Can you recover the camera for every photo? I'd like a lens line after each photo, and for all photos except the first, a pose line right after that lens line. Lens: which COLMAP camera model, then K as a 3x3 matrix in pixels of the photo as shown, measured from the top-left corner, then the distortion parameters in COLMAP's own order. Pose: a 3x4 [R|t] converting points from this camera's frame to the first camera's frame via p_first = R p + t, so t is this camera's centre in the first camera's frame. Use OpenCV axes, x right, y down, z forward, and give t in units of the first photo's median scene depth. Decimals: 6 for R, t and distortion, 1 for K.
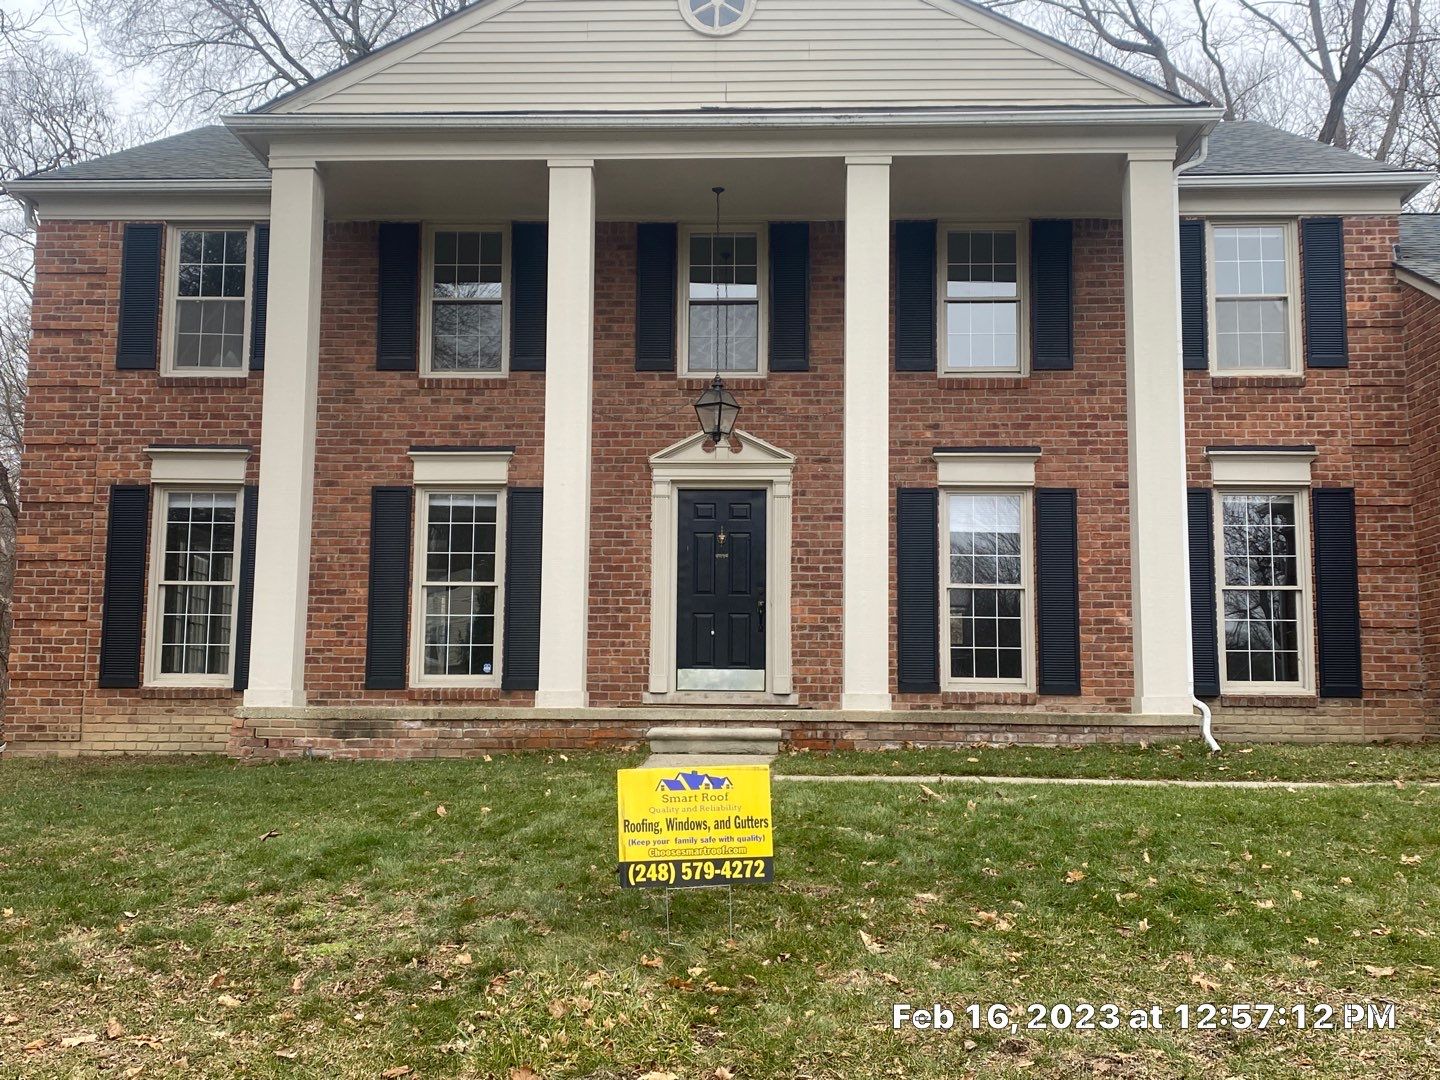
lens RADIAL K [[1392.9, 0, 709.7], [0, 1392.9, 529.6], [0, 0, 1]] dist [0.114591, -0.188150]
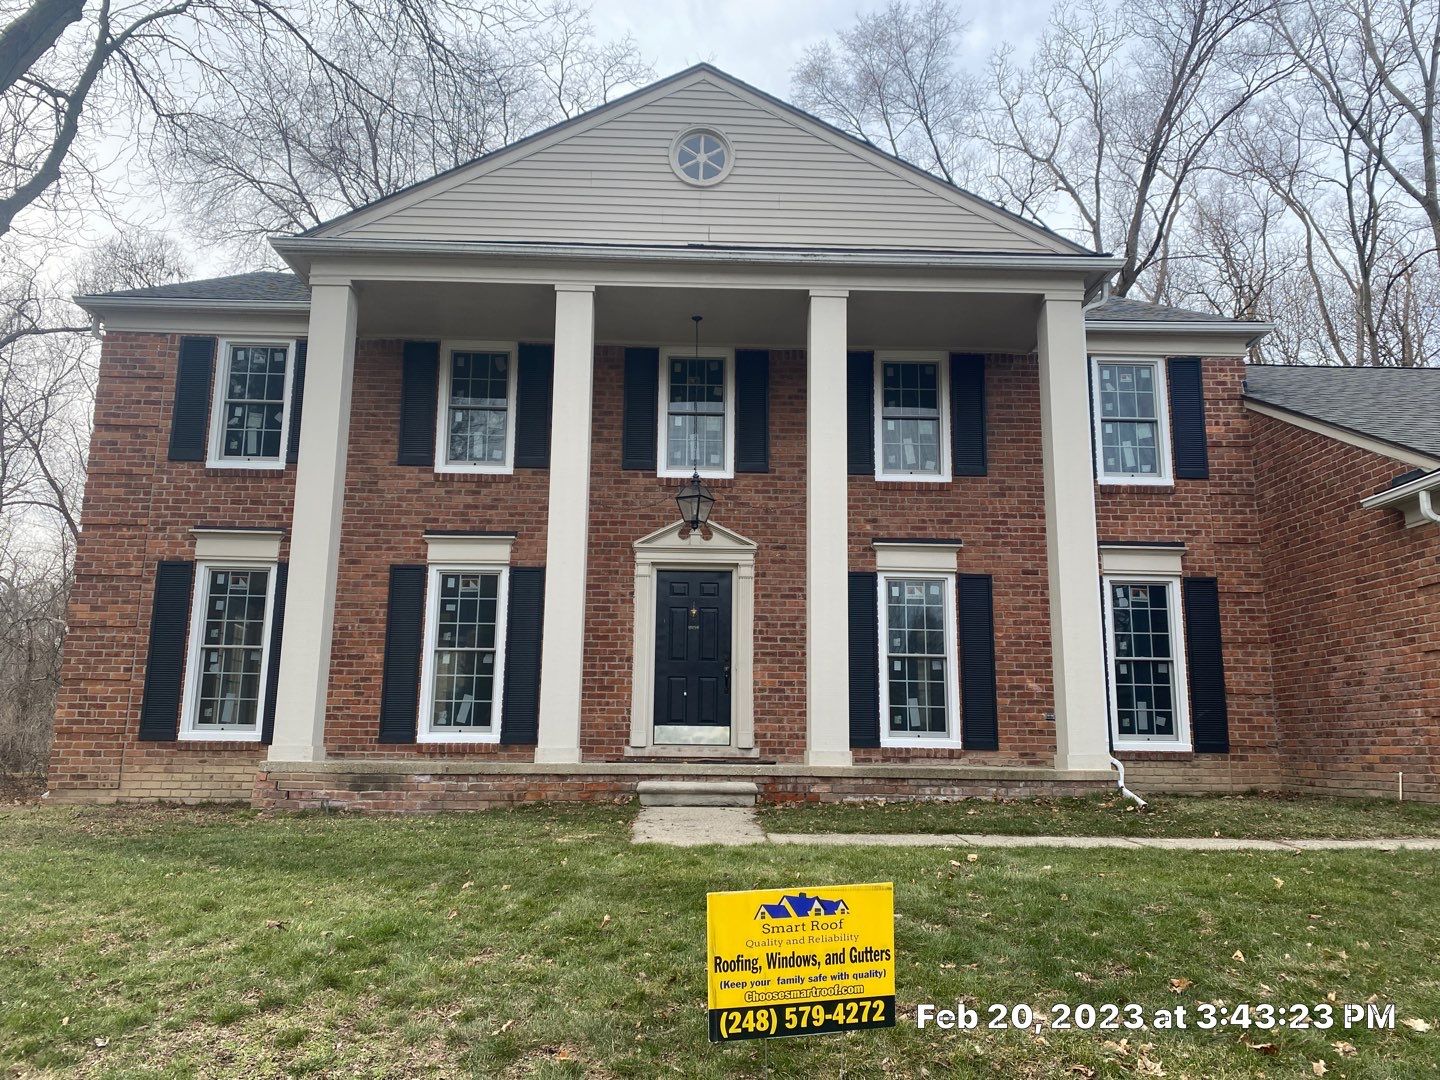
lens RADIAL K [[1067.6, 0, 720.0], [0, 1067.6, 540.0], [0, 0, 1]] dist [0.076607, -0.106628]
pose [[0.997790, 0.015656, 0.064574, -0.028852], [-0.011511, 0.997880, -0.064062, 0.002549], [-0.065440, 0.063177, 0.995855, 0.103946]]
